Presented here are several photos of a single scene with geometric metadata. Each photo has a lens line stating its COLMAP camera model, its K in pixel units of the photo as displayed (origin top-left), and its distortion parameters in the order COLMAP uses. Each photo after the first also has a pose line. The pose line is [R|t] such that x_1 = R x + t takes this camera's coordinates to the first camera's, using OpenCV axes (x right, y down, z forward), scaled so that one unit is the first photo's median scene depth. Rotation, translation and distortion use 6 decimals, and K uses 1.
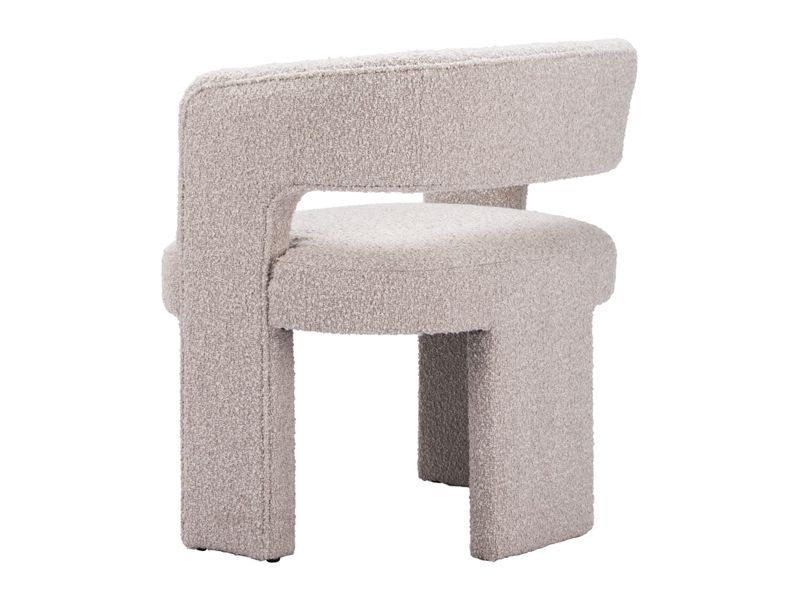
lens RADIAL K [[1996.9, 0, 400.0], [0, 1996.9, 300.0], [0, 0, 1]] dist [0.012333, 0.041189]
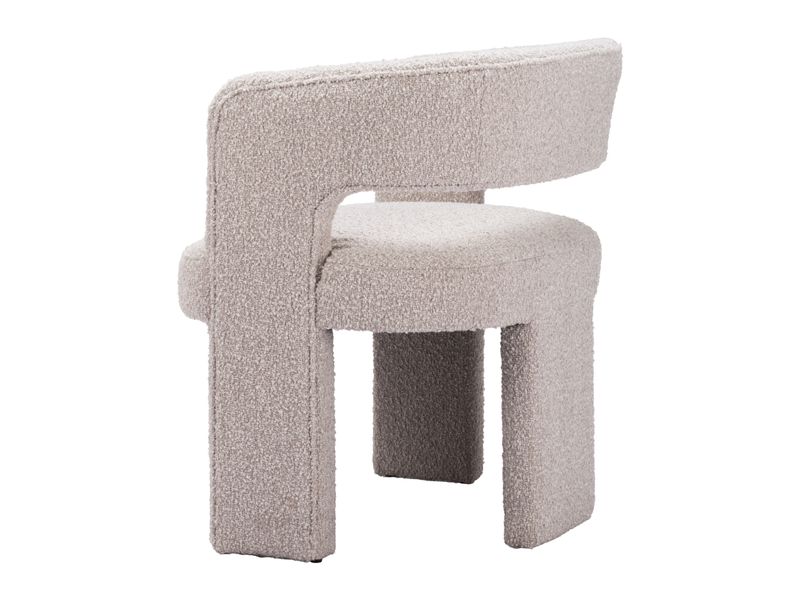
lens RADIAL K [[1996.9, 0, 400.0], [0, 1996.9, 300.0], [0, 0, 1]] dist [0.012333, 0.041189]
pose [[0.981665, -0.035743, 0.187234, -0.211122], [0.035533, 0.999358, 0.004477, -0.003772], [-0.187274, 0.002258, 0.982305, 0.005734]]
